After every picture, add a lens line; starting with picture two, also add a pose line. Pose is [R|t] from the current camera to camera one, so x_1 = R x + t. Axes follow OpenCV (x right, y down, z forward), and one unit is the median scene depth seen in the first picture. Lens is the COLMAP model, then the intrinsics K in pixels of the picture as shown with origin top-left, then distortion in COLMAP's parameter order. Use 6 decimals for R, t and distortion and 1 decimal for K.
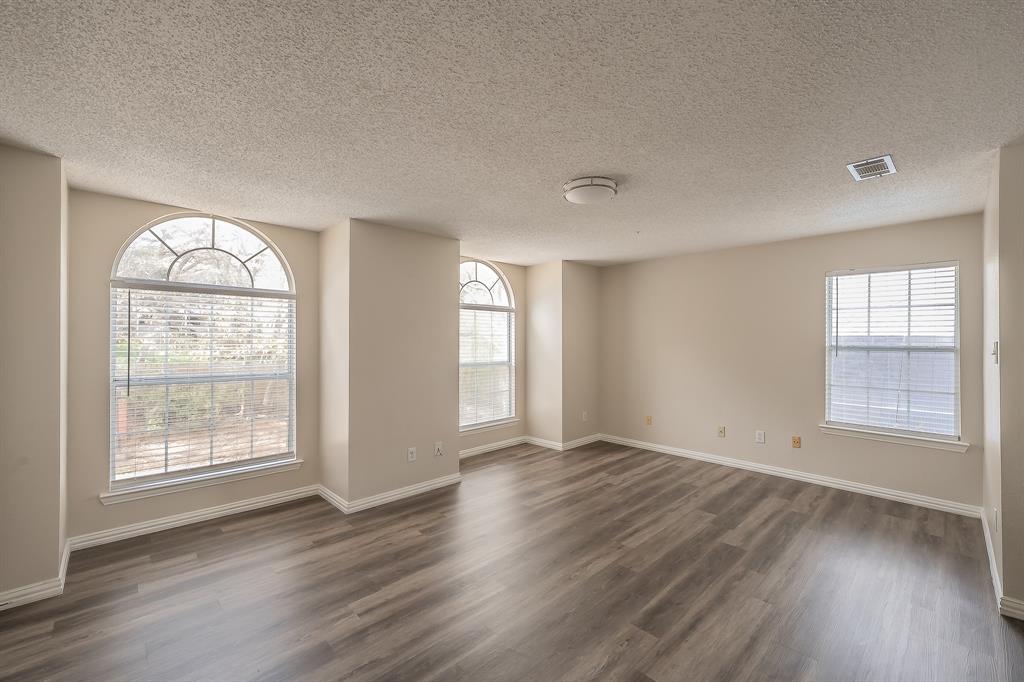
lens RADIAL K [[428.1, 0, 517.5], [0, 428.1, 338.4], [0, 0, 1]] dist [0.003163, -0.000460]
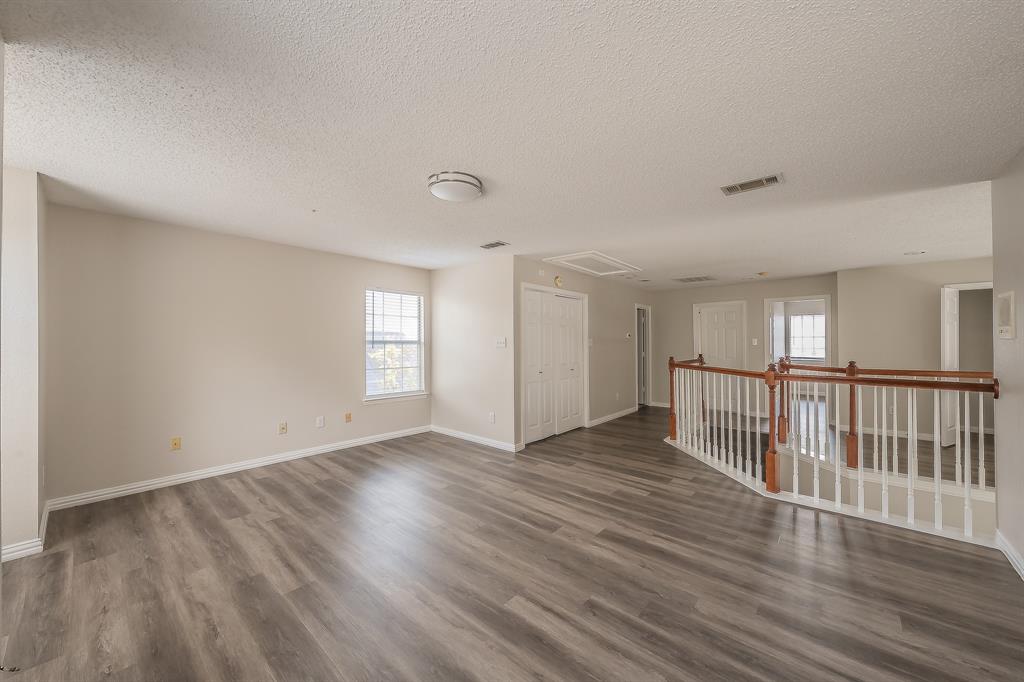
lens RADIAL K [[366.7, 0, 519.4], [0, 366.7, 344.3], [0, 0, 1]] dist [0.000229, -0.000401]
pose [[-0.084899, -0.011162, 0.996327, -0.447778], [-0.009449, 0.999901, 0.010397, 0.011570], [-0.996345, -0.008532, -0.084997, 0.582741]]
